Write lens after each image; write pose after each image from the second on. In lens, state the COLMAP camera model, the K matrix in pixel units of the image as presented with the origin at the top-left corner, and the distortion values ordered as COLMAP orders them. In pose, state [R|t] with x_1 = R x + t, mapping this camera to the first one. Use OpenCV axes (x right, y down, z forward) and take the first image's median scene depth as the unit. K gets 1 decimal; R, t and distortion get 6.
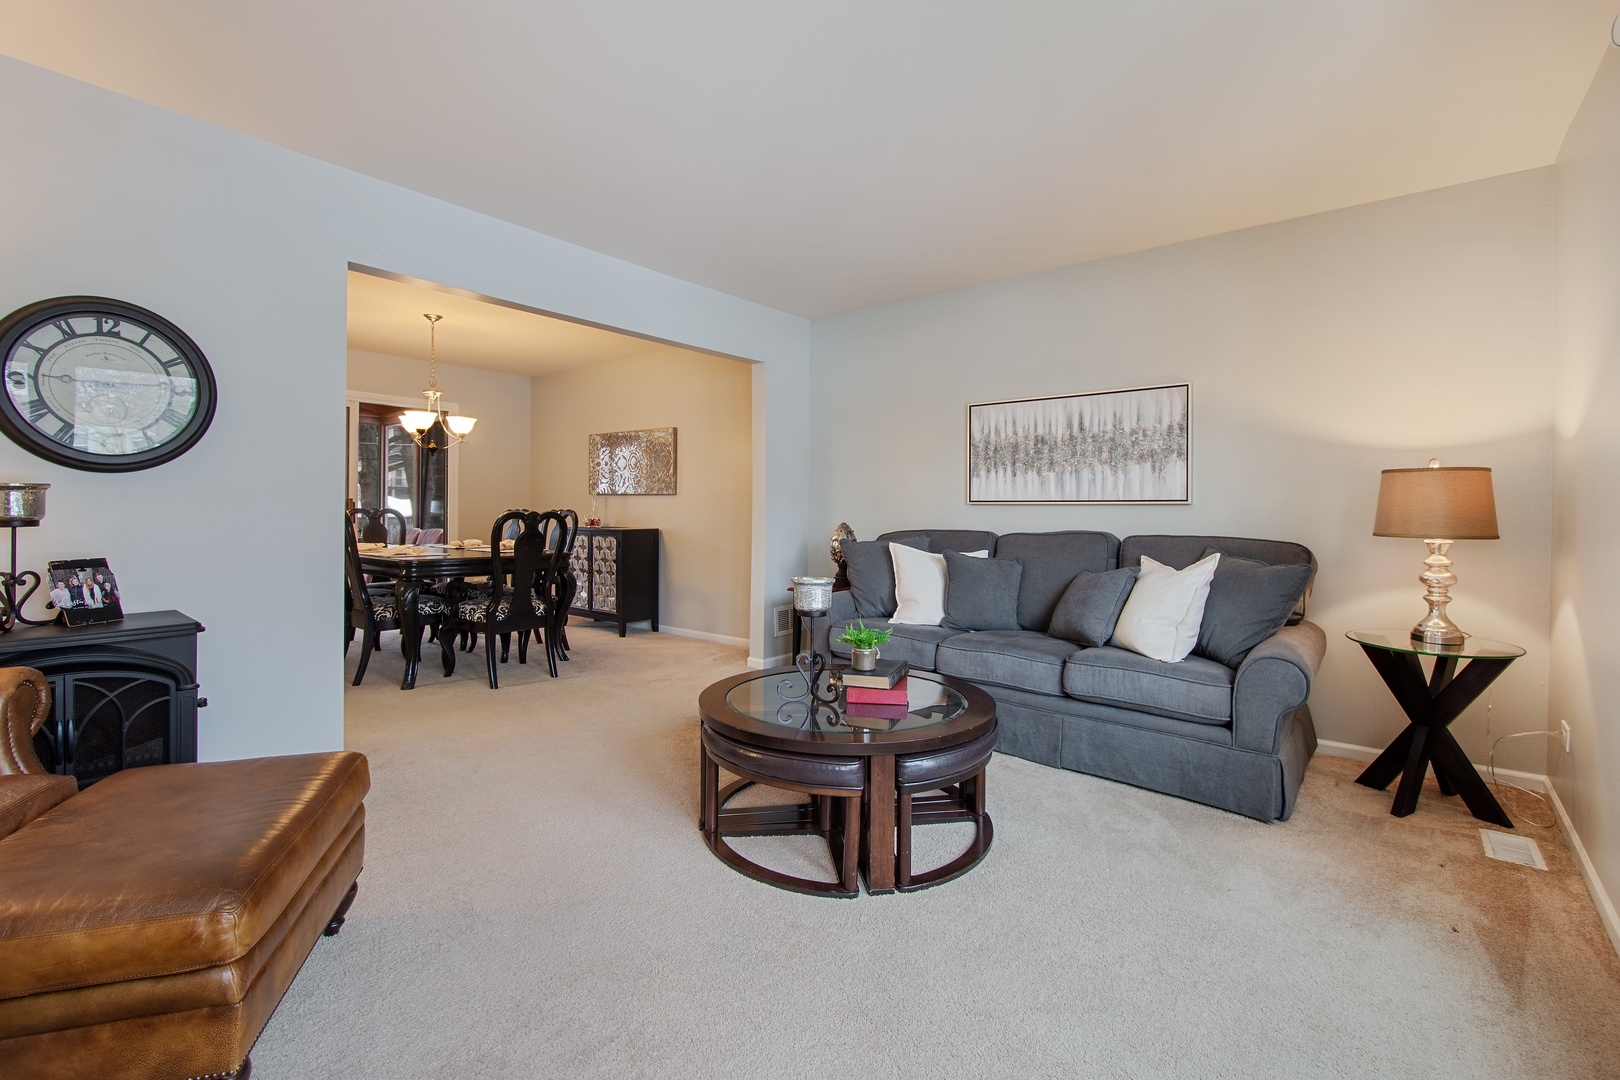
lens RADIAL K [[701.4, 0, 817.4], [0, 701.4, 525.2], [0, 0, 1]] dist [0.003619, -0.006218]
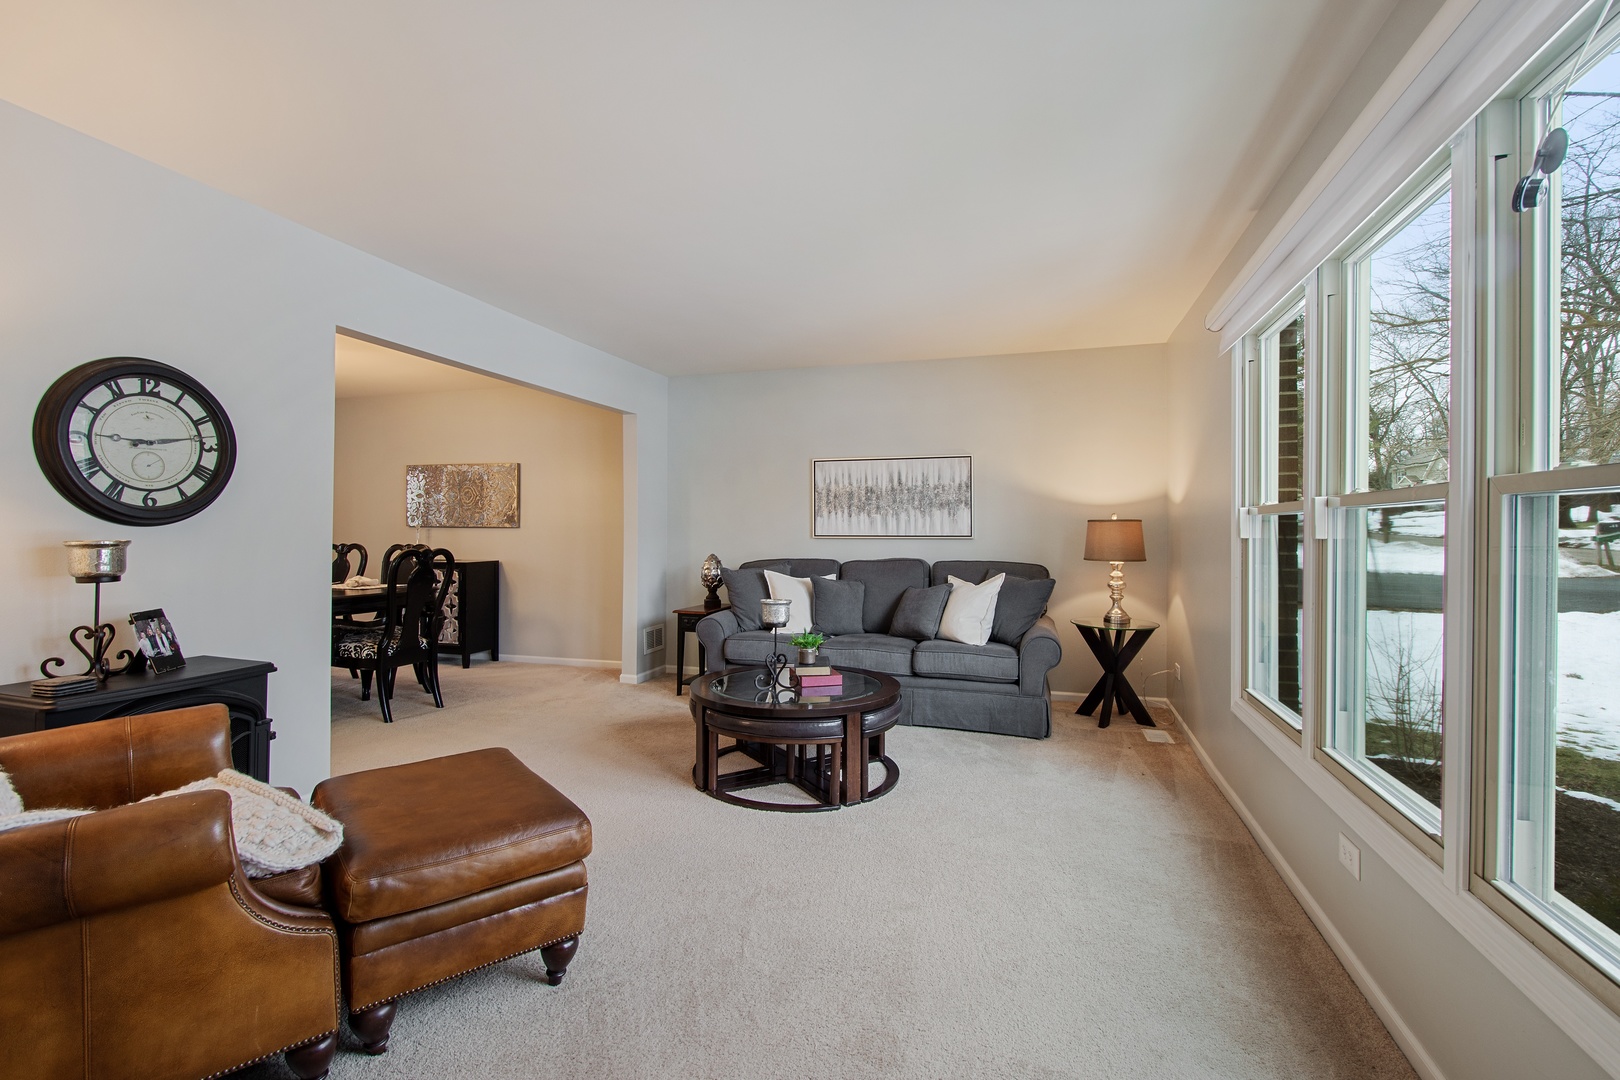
lens RADIAL K [[704.3, 0, 810.0], [0, 704.3, 540.0], [0, 0, 1]] dist [0.001051, -0.000261]
pose [[0.928130, -0.010397, 0.372110, -0.417629], [0.013200, 0.999900, -0.004986, -0.031456], [-0.372021, 0.009540, 0.928175, -0.289405]]
